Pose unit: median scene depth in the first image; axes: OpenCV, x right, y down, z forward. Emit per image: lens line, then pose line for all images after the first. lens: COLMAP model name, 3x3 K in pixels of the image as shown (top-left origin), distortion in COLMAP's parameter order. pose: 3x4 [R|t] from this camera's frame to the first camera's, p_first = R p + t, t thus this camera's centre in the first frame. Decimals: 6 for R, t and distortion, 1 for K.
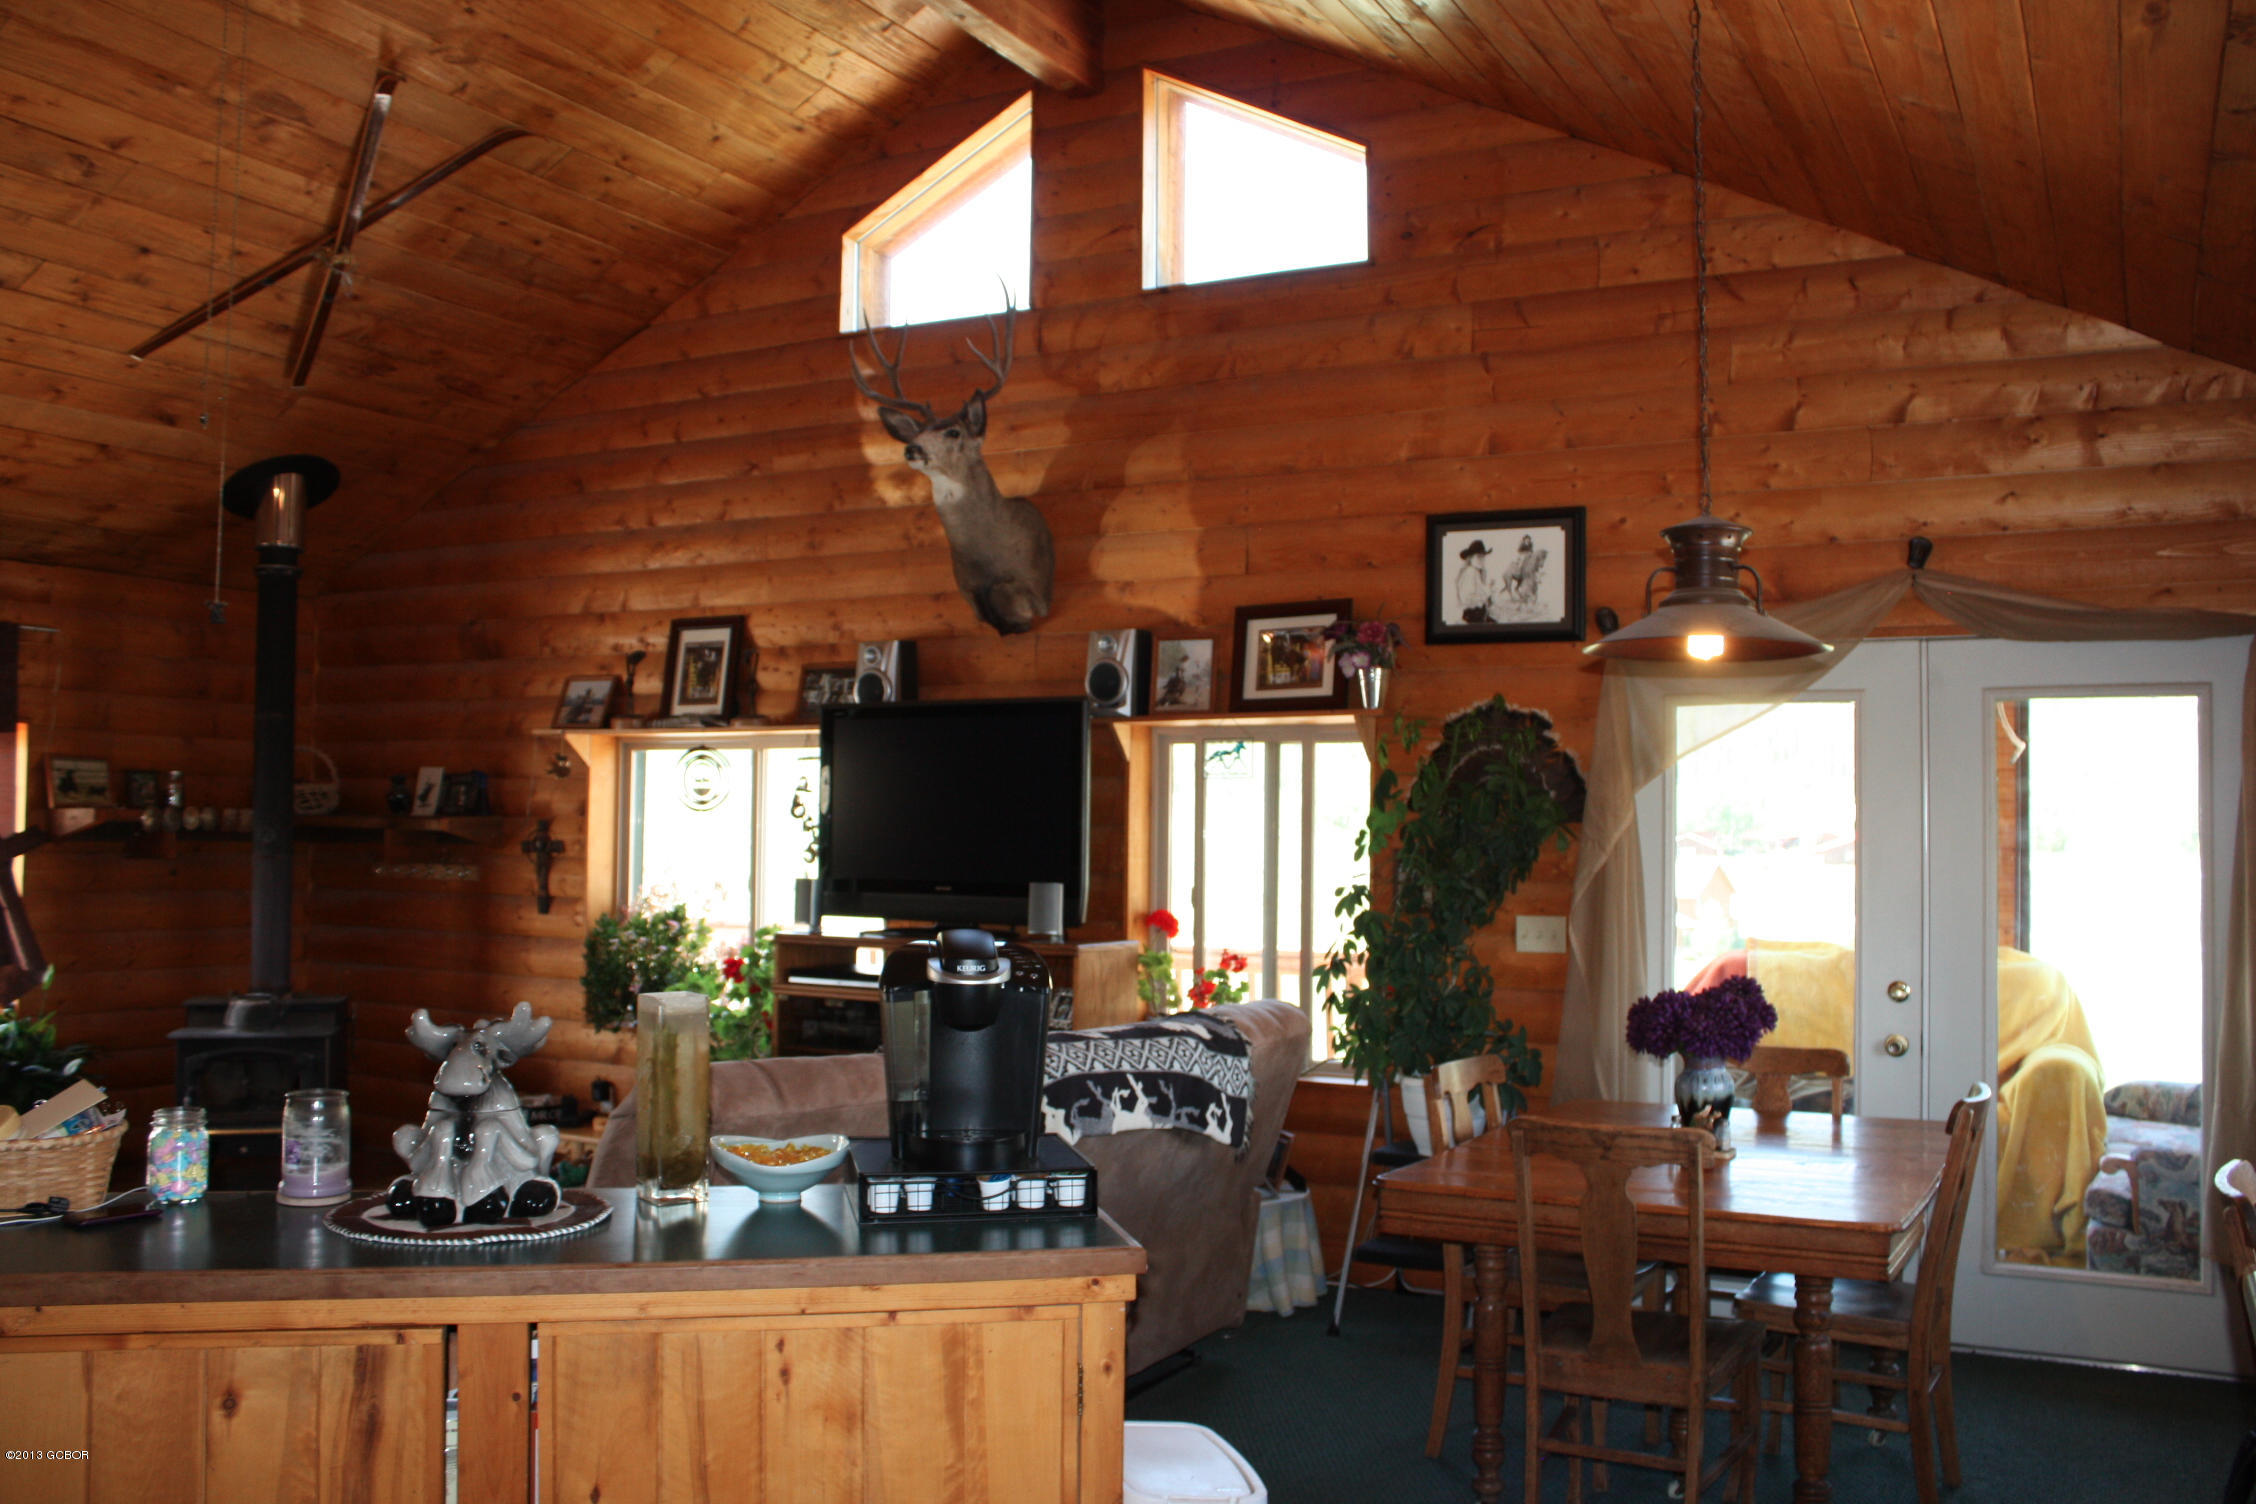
lens RADIAL K [[1919.8, 0, 1173.9], [0, 1919.8, 762.4], [0, 0, 1]] dist [-0.164103, 0.146087]
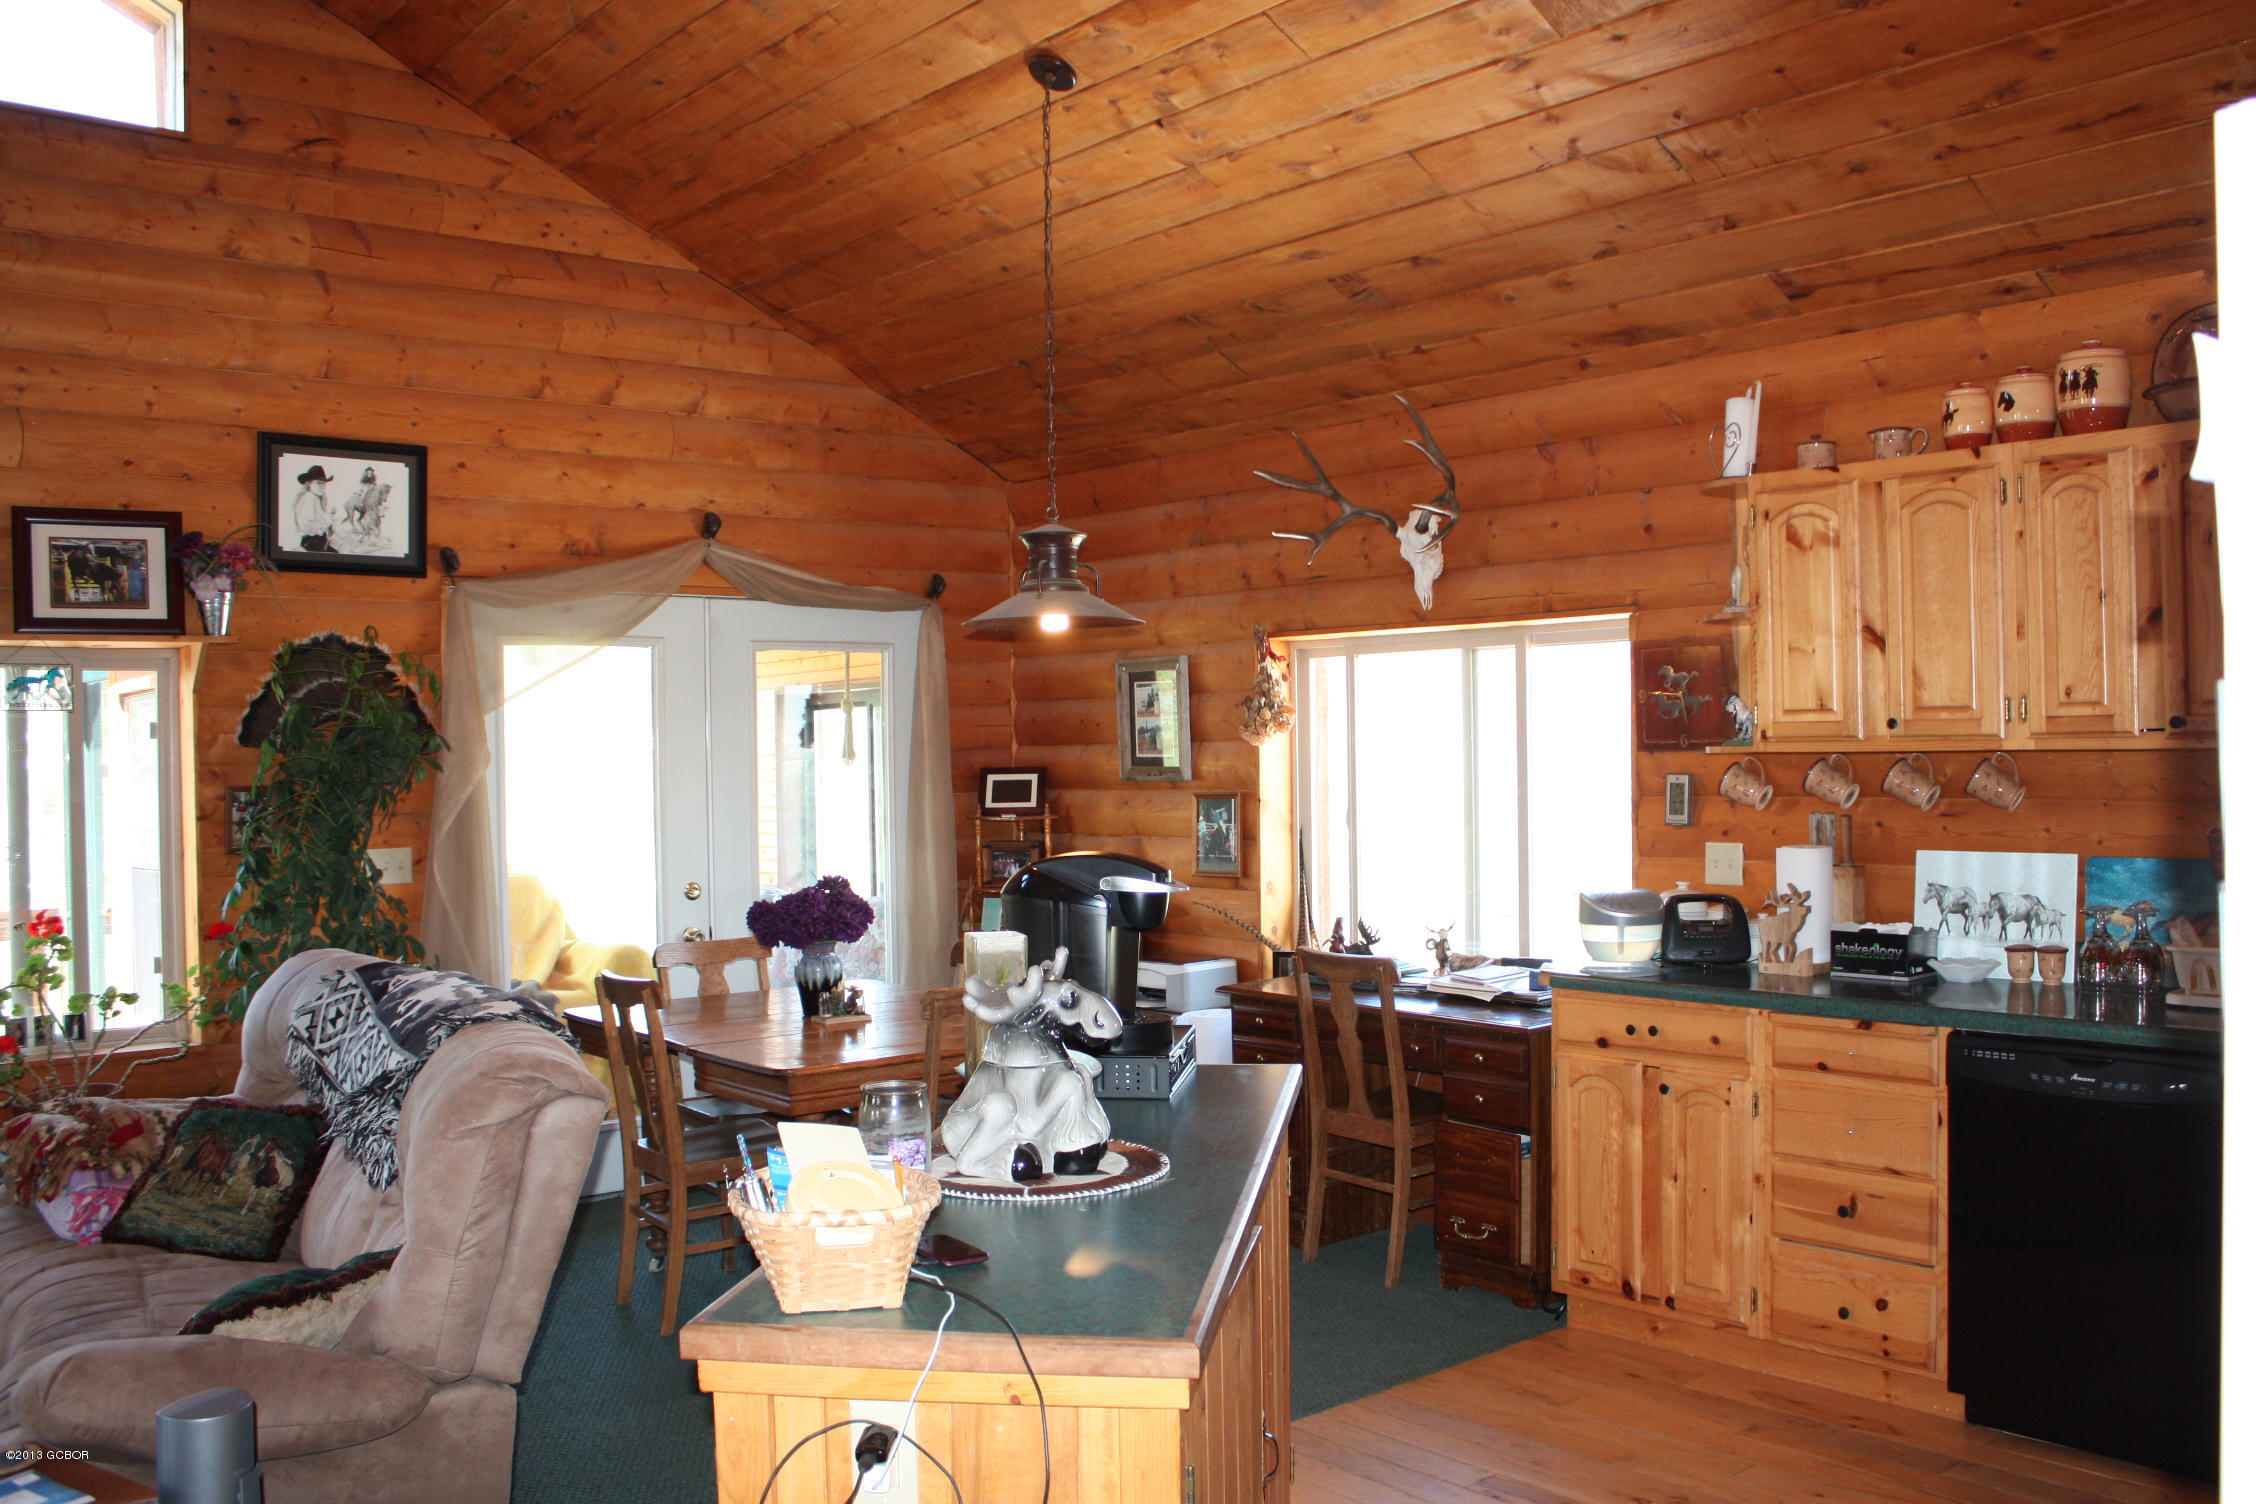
lens RADIAL K [[1919.8, 0, 1173.9], [0, 1919.8, 762.4], [0, 0, 1]] dist [-0.164103, 0.146087]
pose [[0.360095, -0.023788, 0.932612, -0.545323], [-0.017015, 0.999341, 0.032060, -0.003421], [-0.932760, -0.027413, 0.359453, 0.240012]]
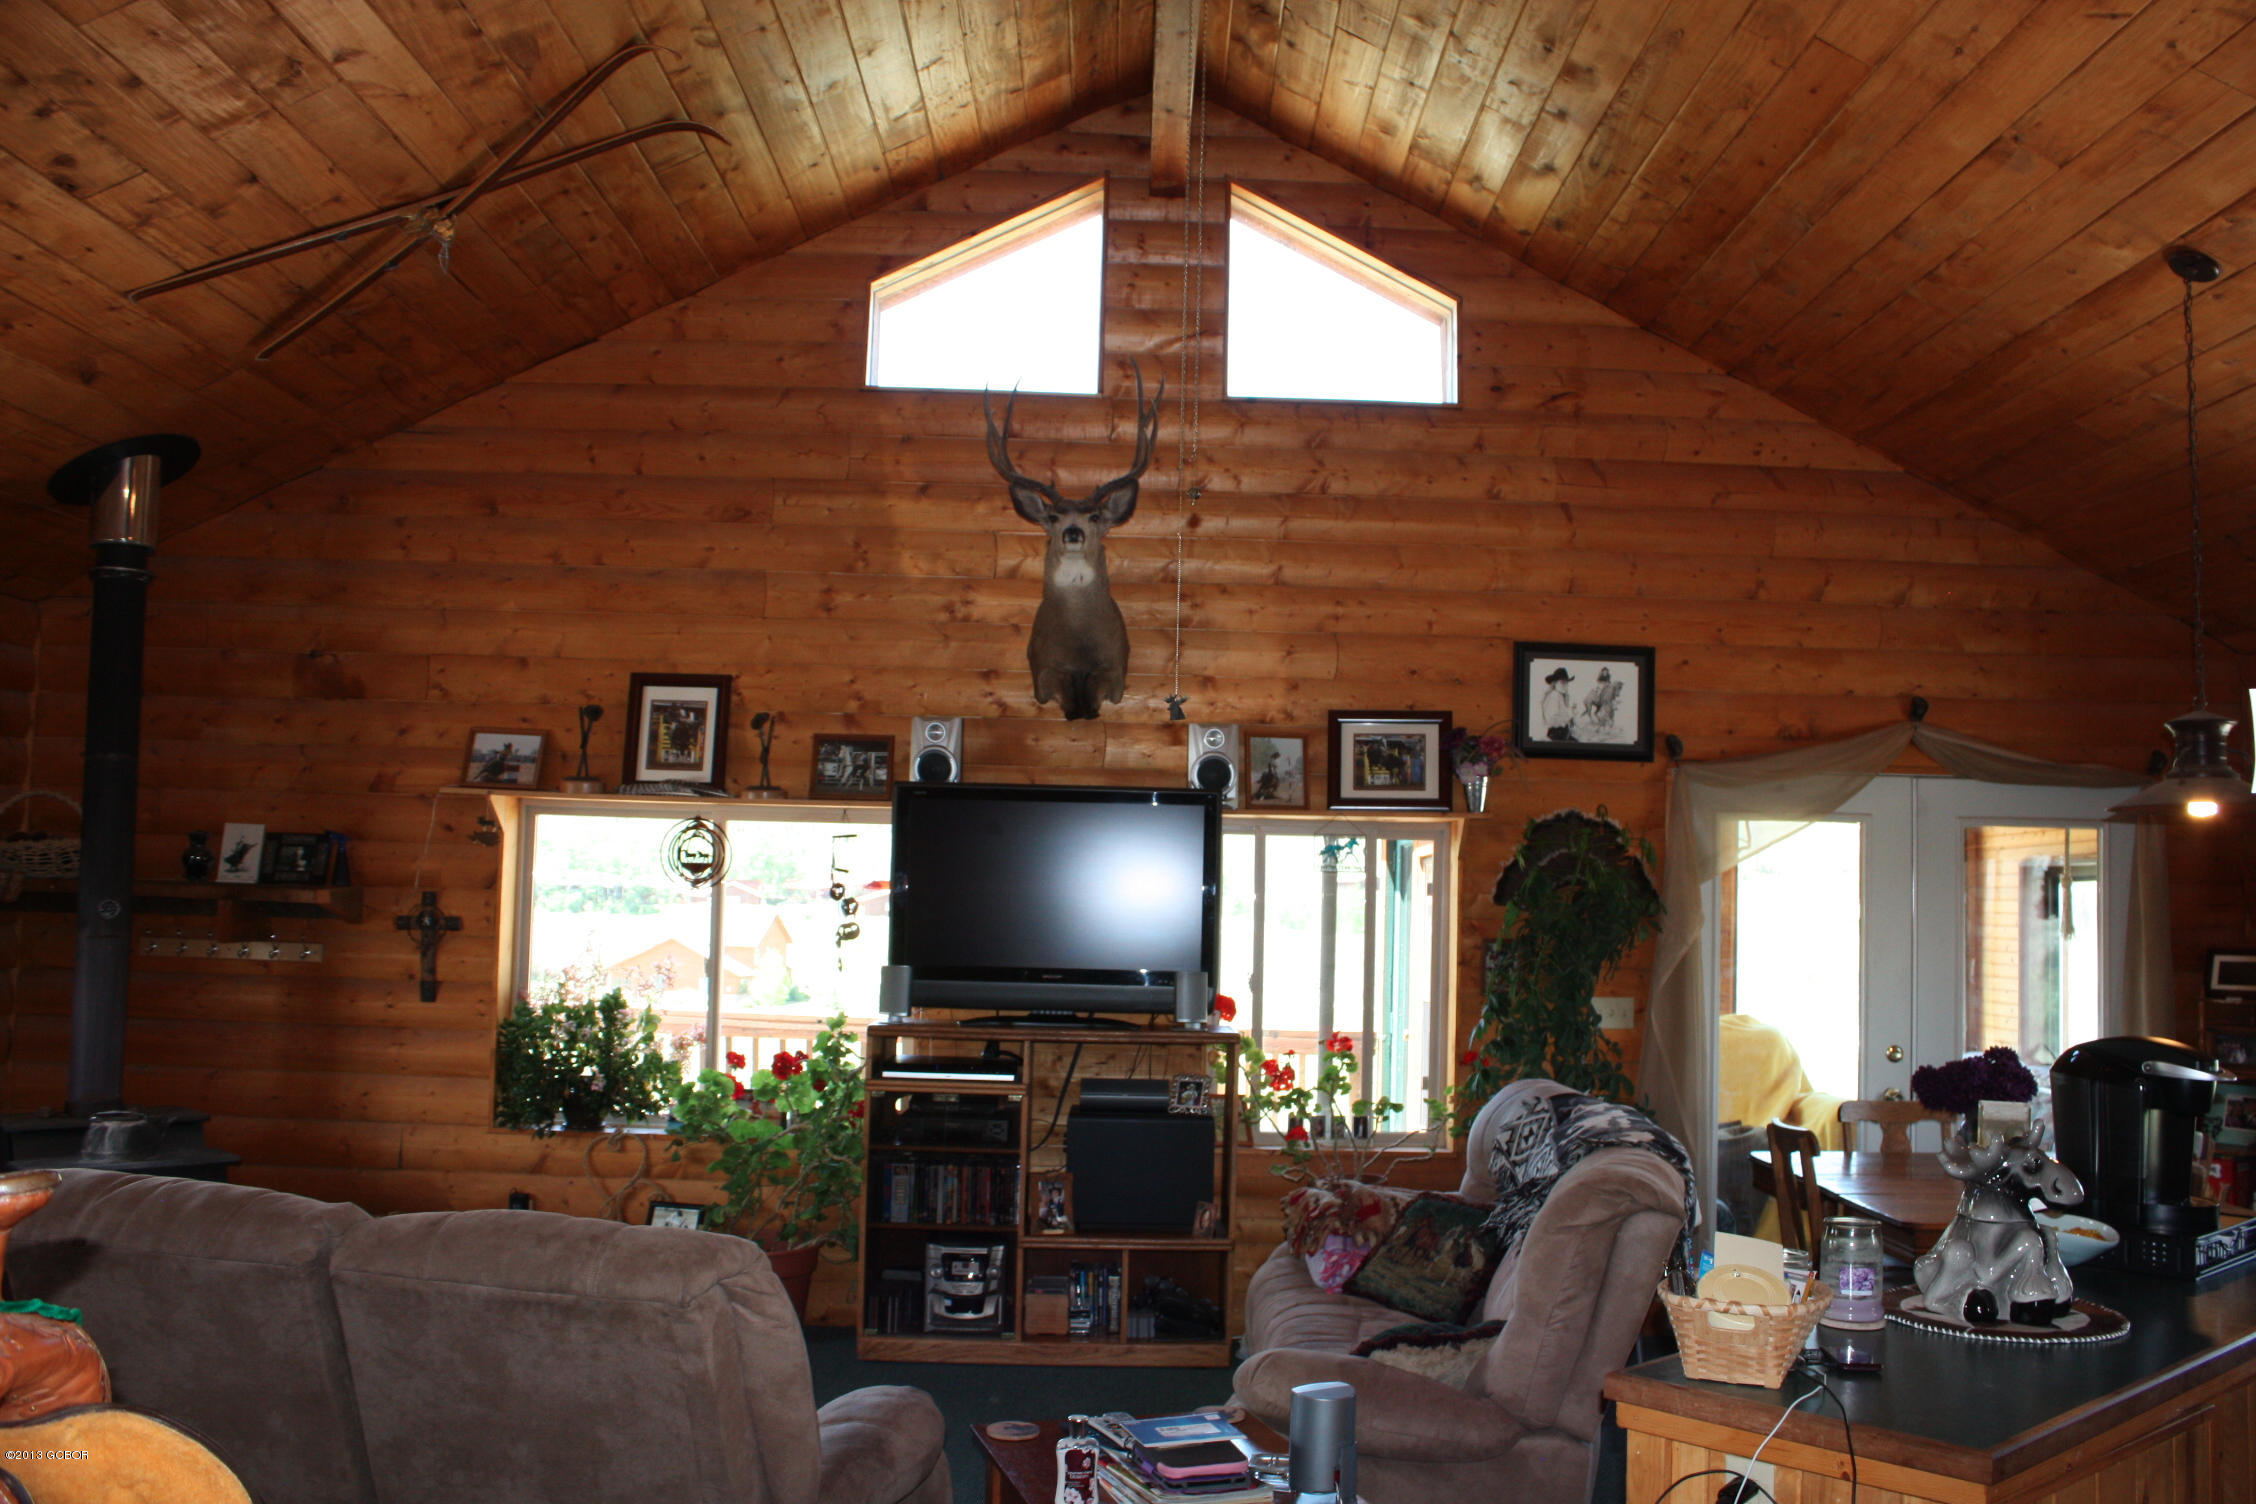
lens RADIAL K [[1919.8, 0, 1173.9], [0, 1919.8, 762.4], [0, 0, 1]] dist [-0.164103, 0.146087]
pose [[0.870903, 0.044784, 0.489410, -0.573356], [-0.032962, 0.998920, -0.032750, -0.014437], [-0.490348, 0.012390, 0.871439, 0.115579]]
